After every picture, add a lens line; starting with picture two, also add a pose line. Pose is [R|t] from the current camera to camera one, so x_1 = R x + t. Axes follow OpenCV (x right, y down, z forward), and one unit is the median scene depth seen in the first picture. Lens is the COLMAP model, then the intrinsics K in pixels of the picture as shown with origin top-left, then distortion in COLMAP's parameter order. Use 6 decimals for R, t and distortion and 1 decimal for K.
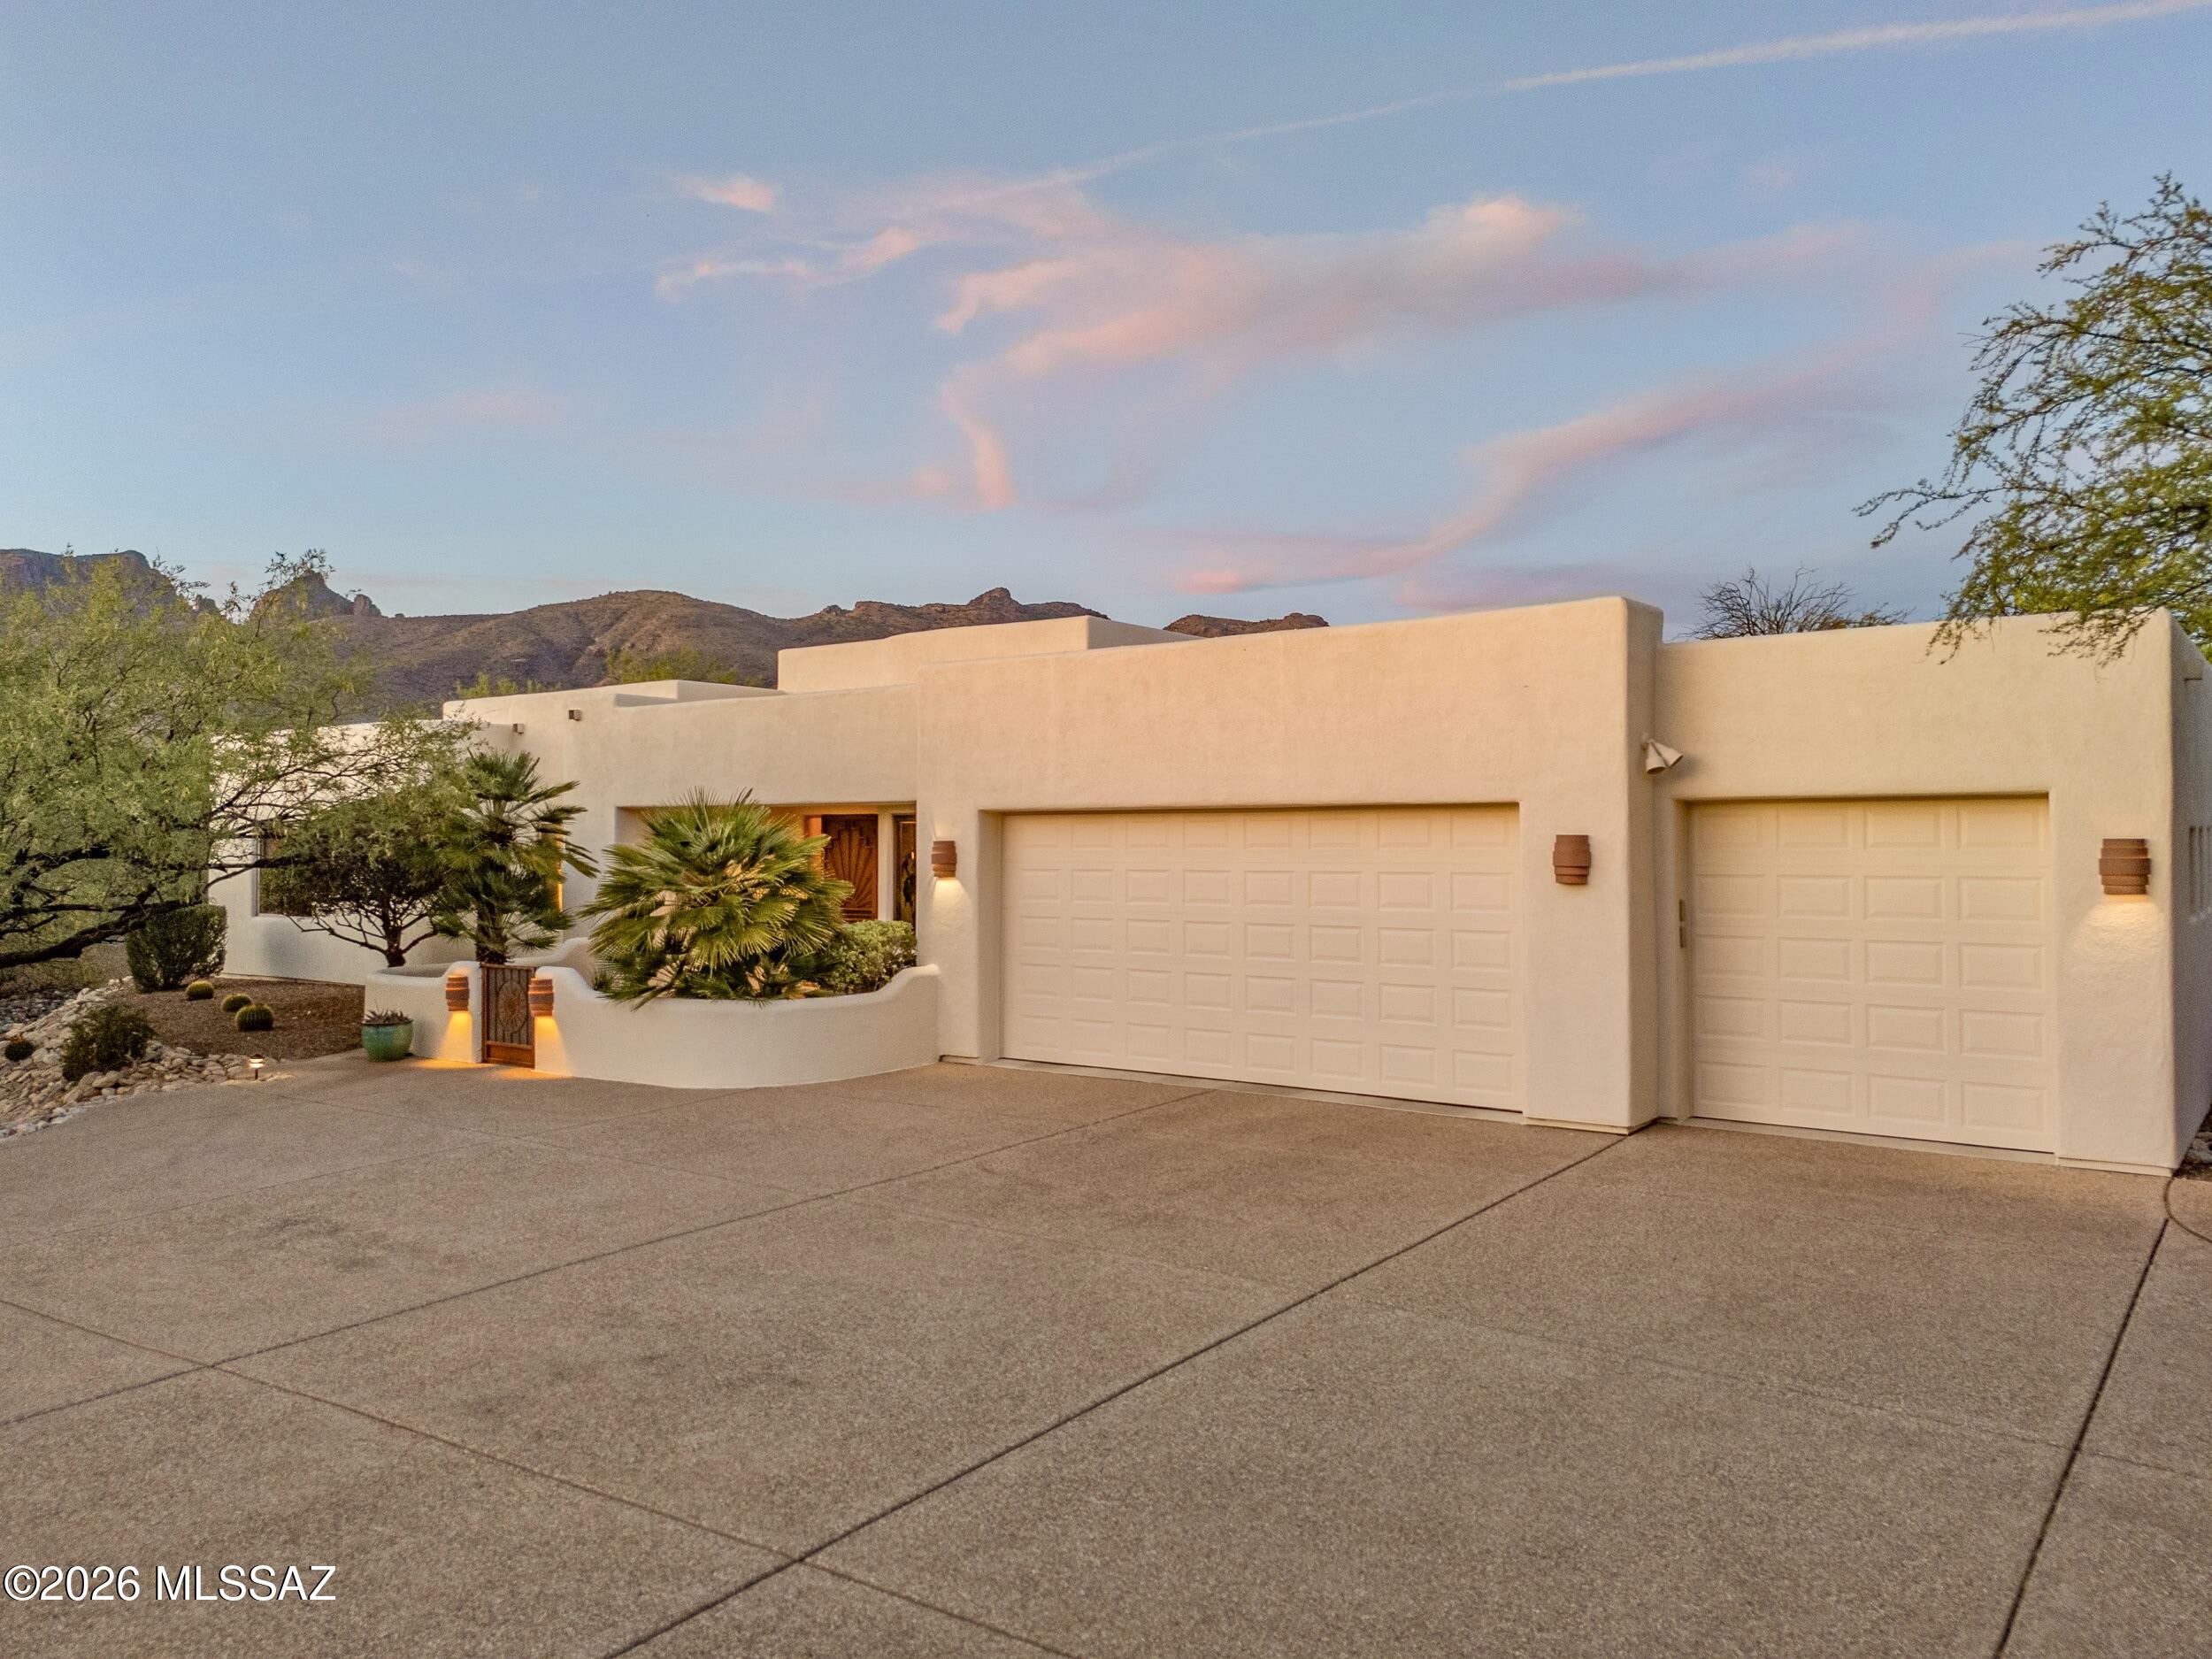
lens RADIAL K [[1534.6, 0, 1107.2], [0, 1534.6, 859.9], [0, 0, 1]] dist [0.002659, 0.000367]
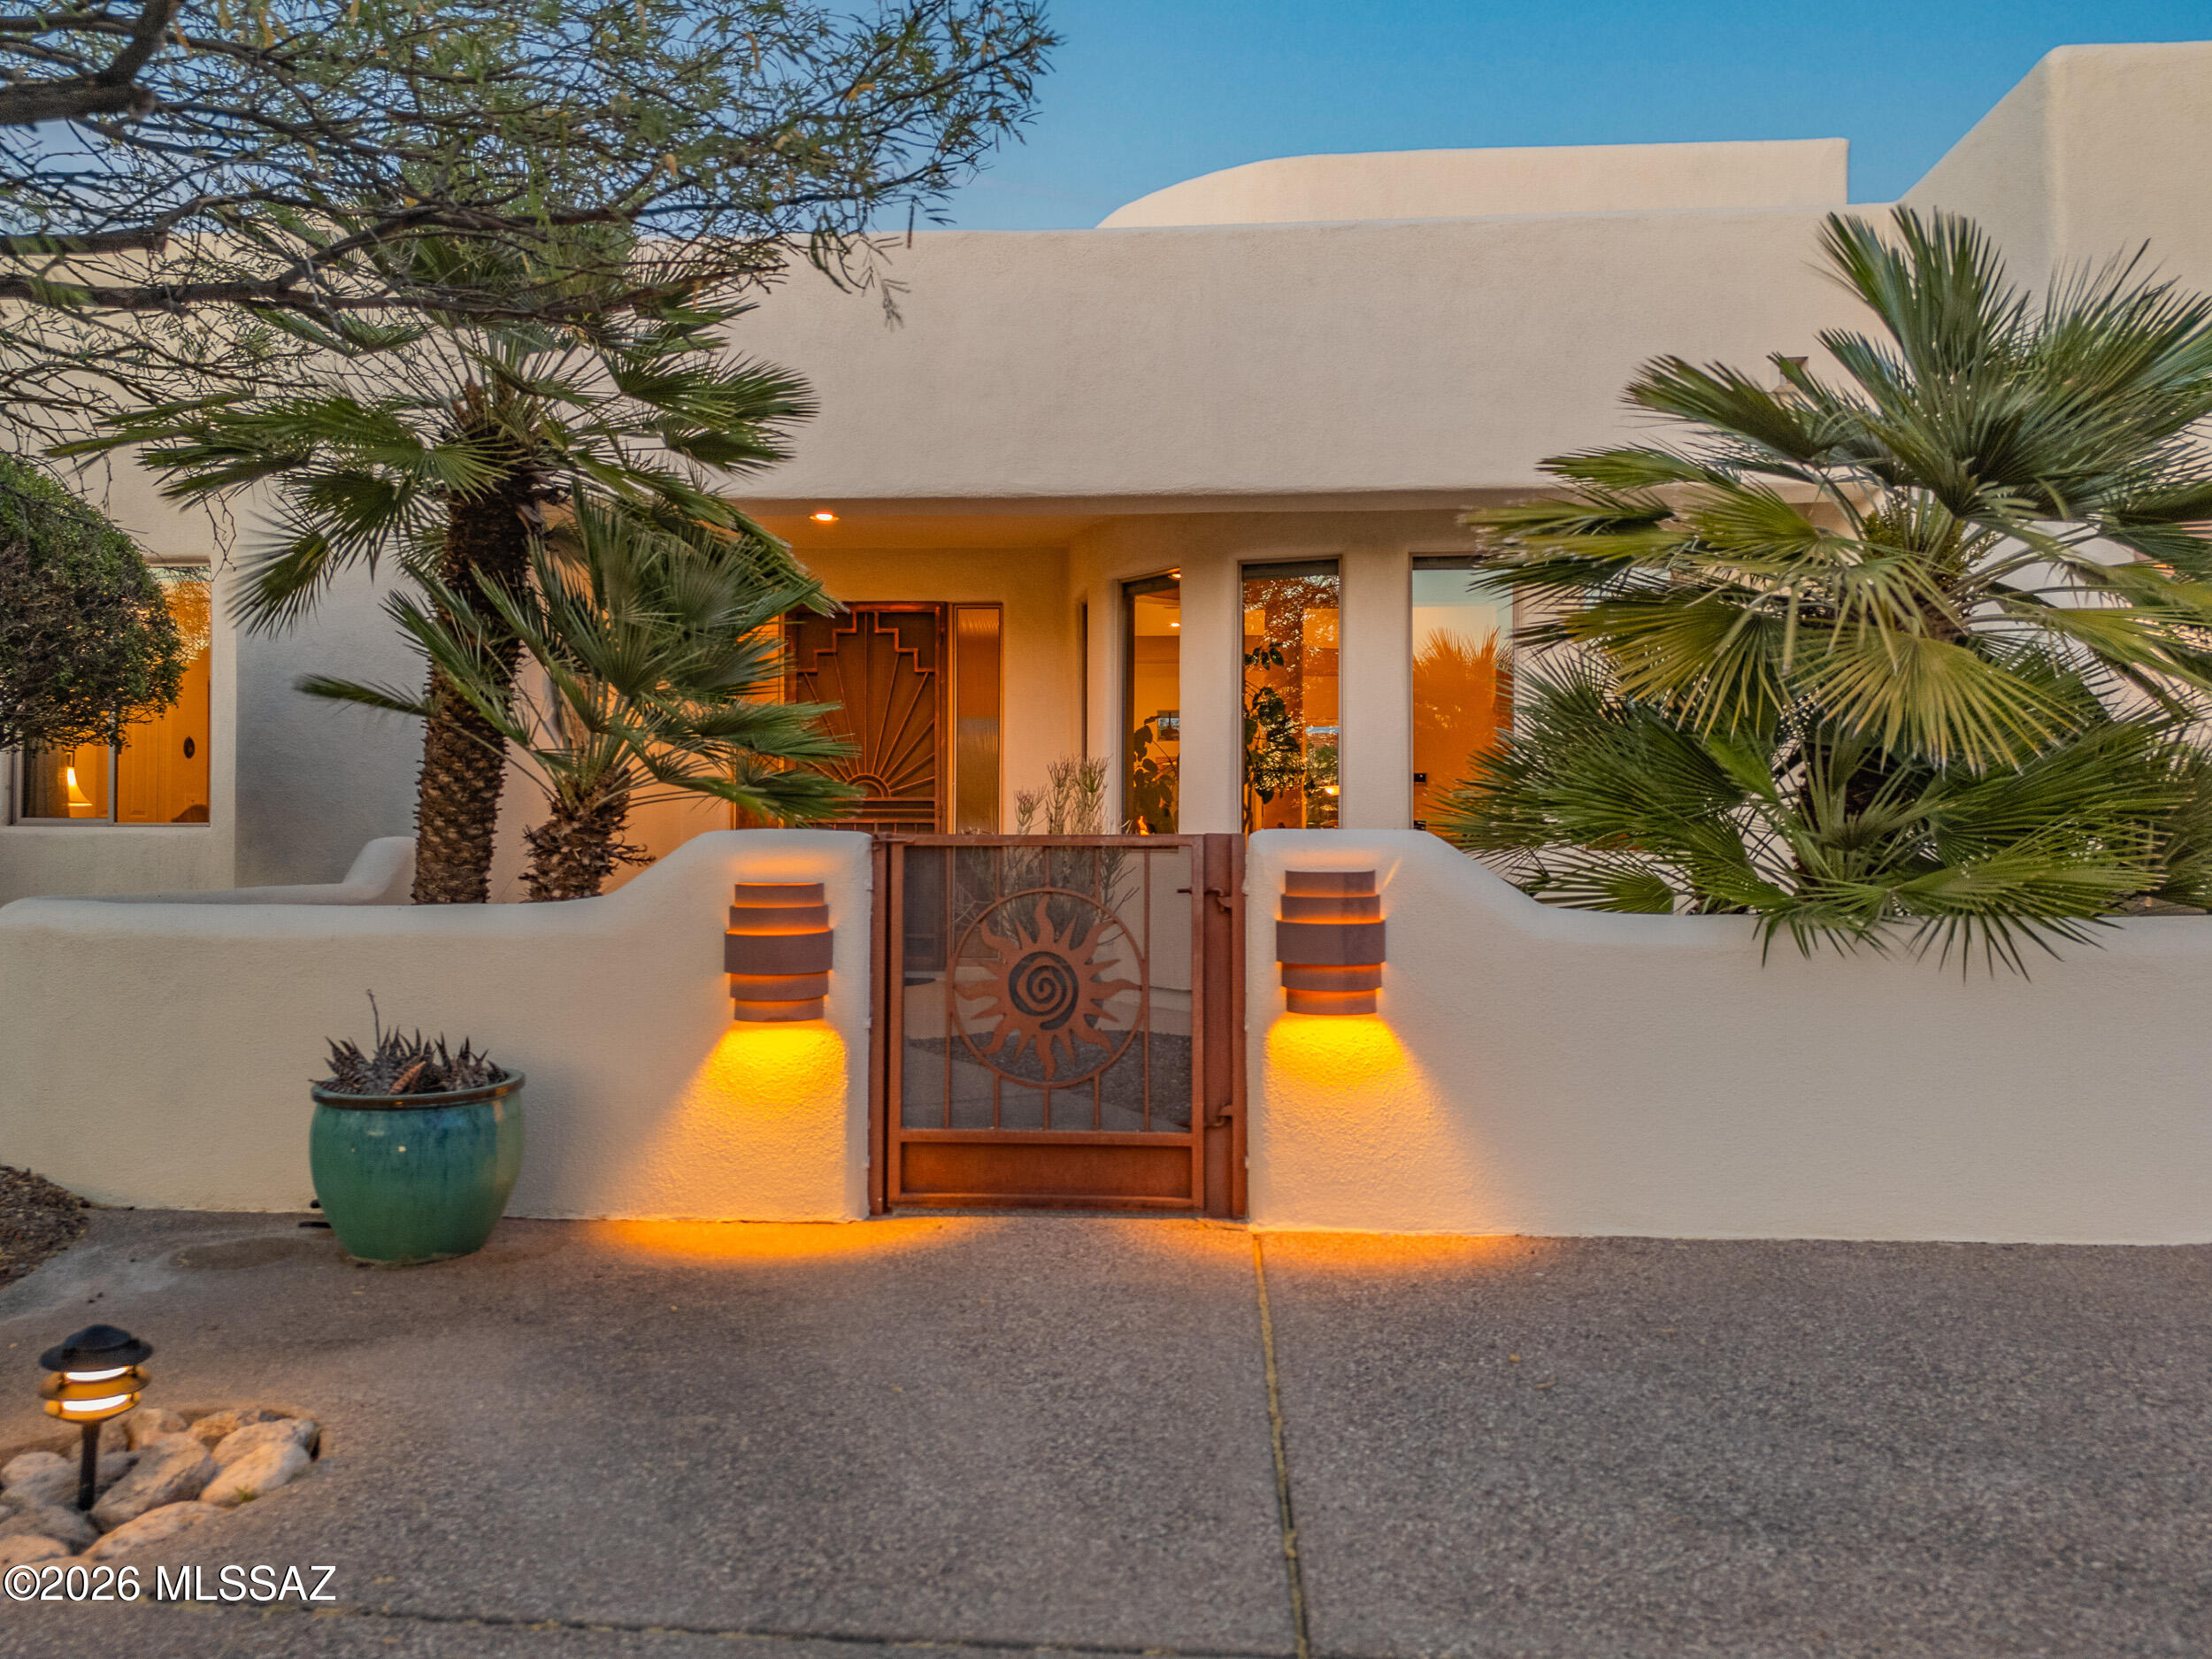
lens RADIAL K [[1651.0, 0, 1106.0], [0, 1651.0, 829.5], [0, 0, 1]] dist [0.022781, -0.000405]
pose [[0.848121, 0.013854, 0.529621, -0.485330], [-0.011370, 0.999904, -0.007949, 0.064305], [-0.529680, 0.000720, 0.848197, 0.690735]]
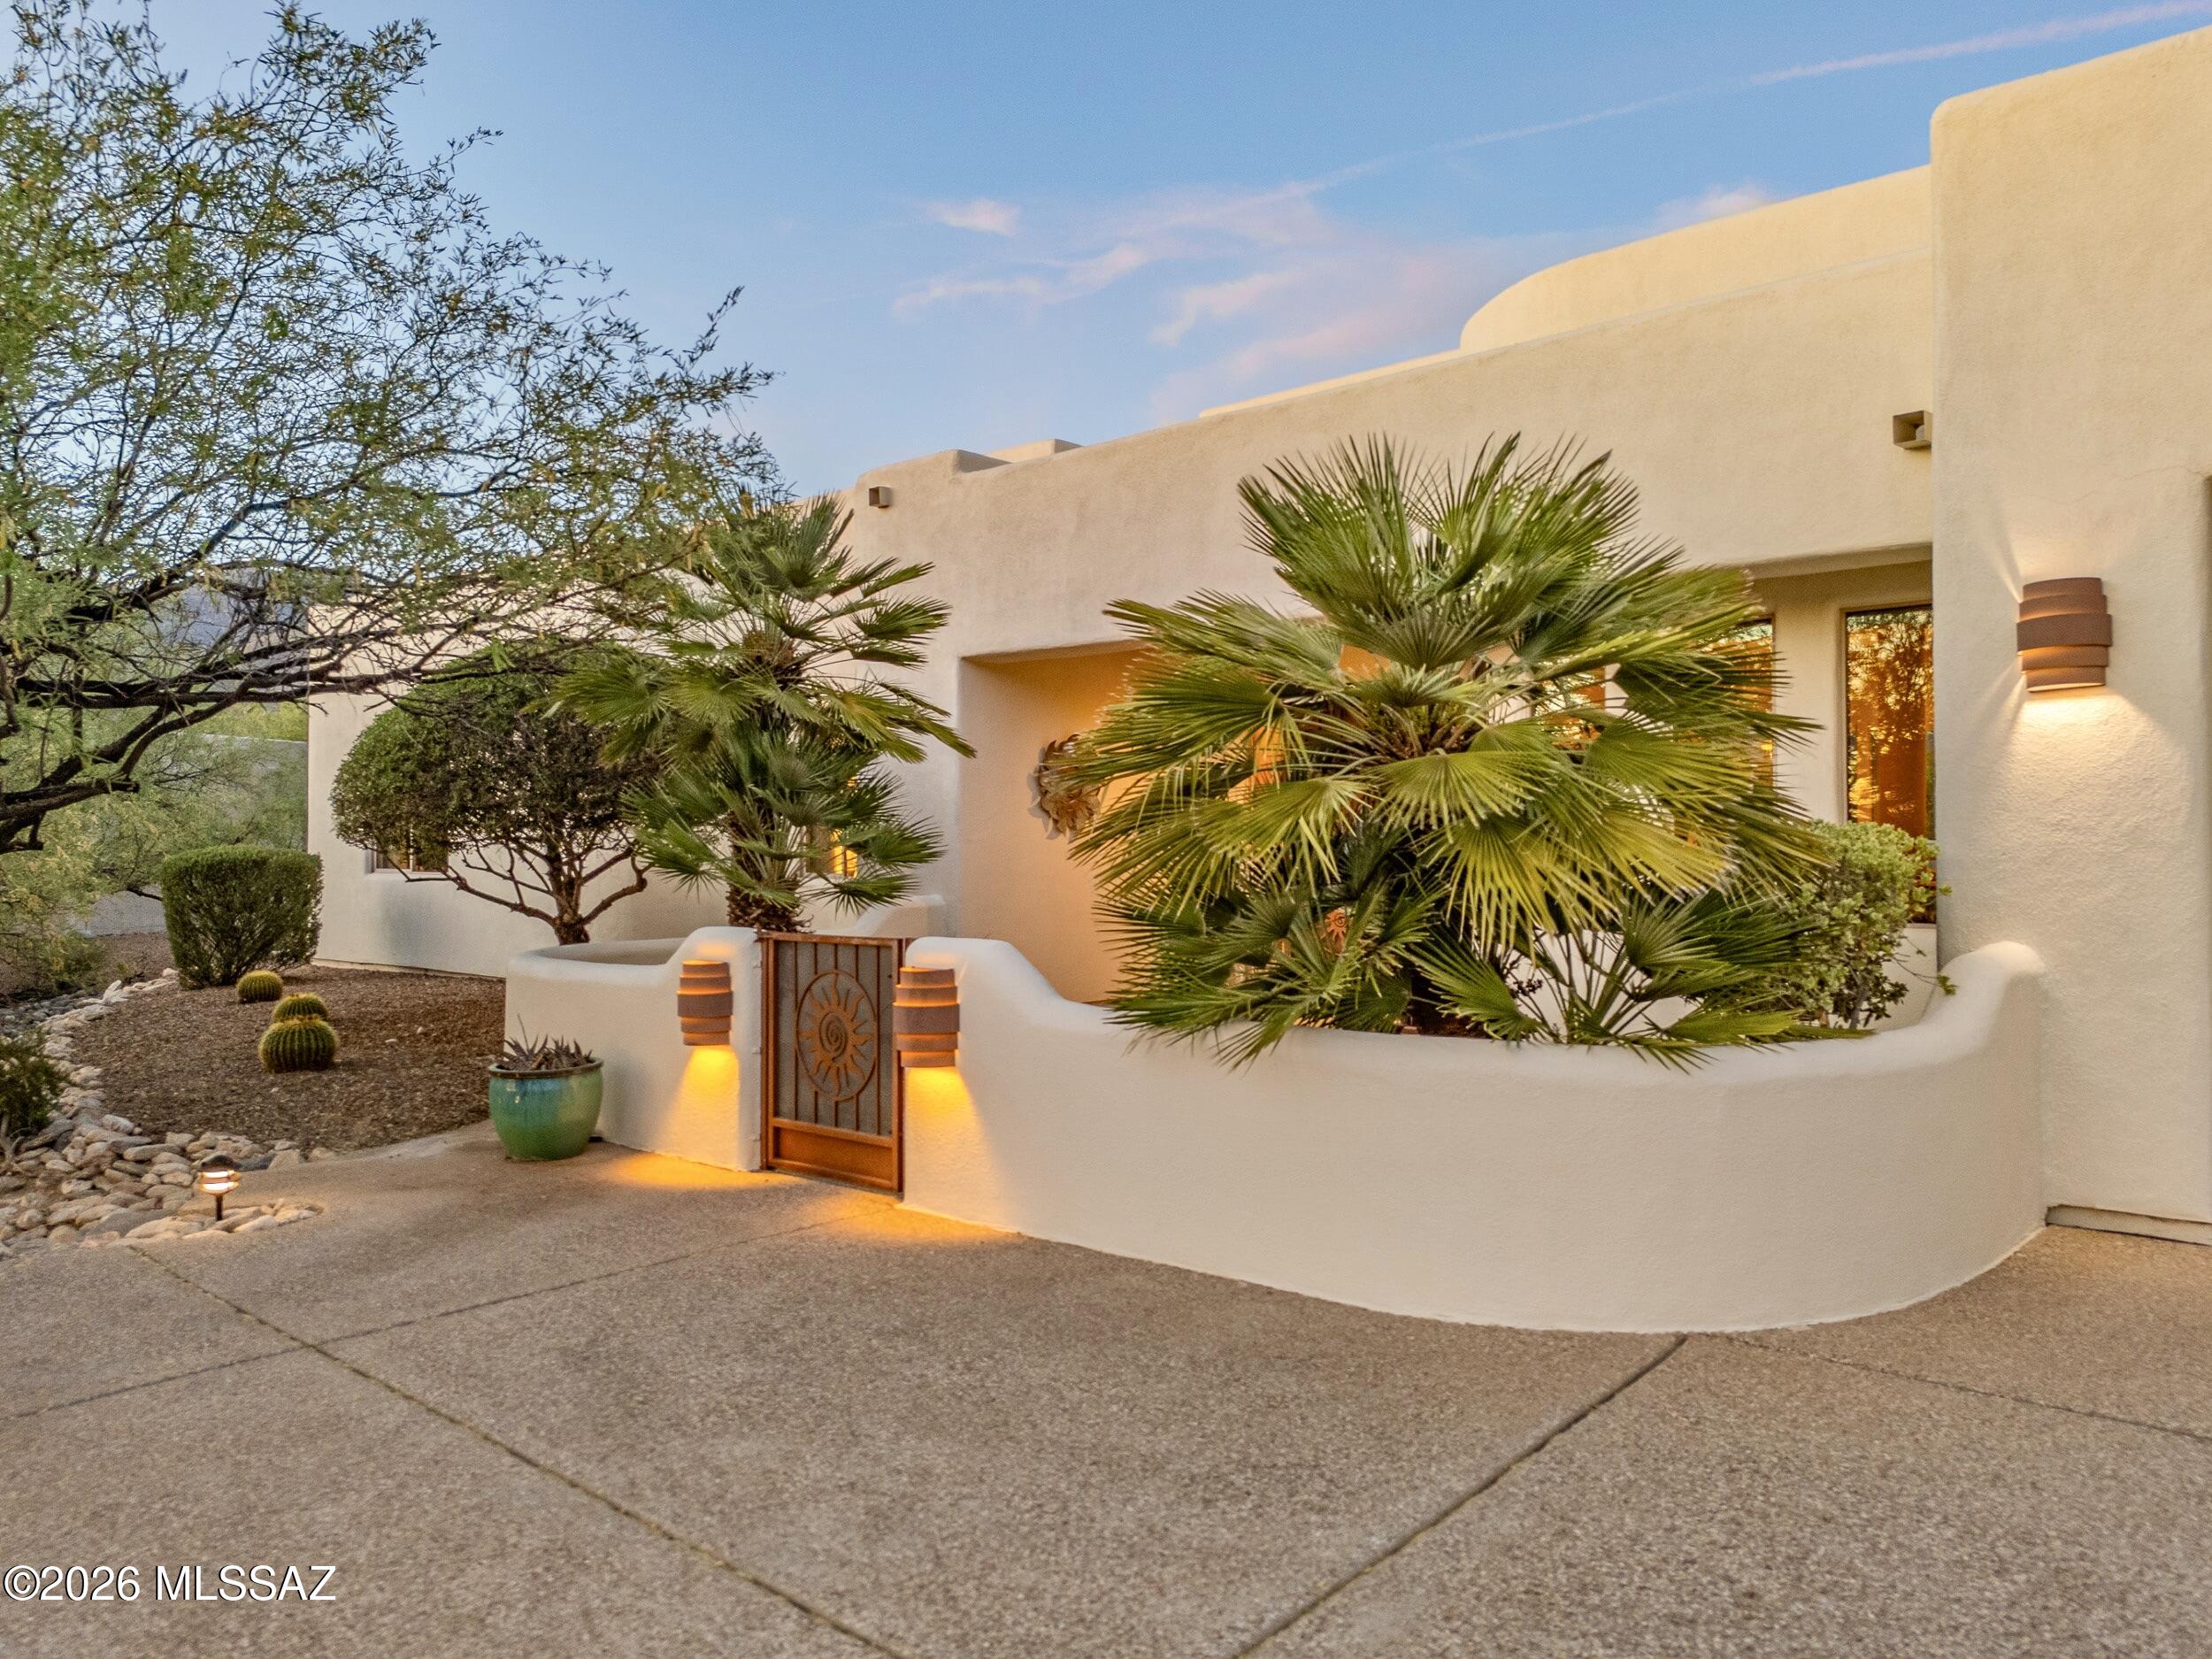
lens RADIAL K [[1651.0, 0, 1106.0], [0, 1651.0, 829.5], [0, 0, 1]] dist [0.022781, -0.000405]
pose [[0.991899, -0.002829, -0.126994, -0.240866], [0.001252, 0.999921, -0.012498, 0.042619], [0.127019, 0.012238, 0.991825, 0.529876]]
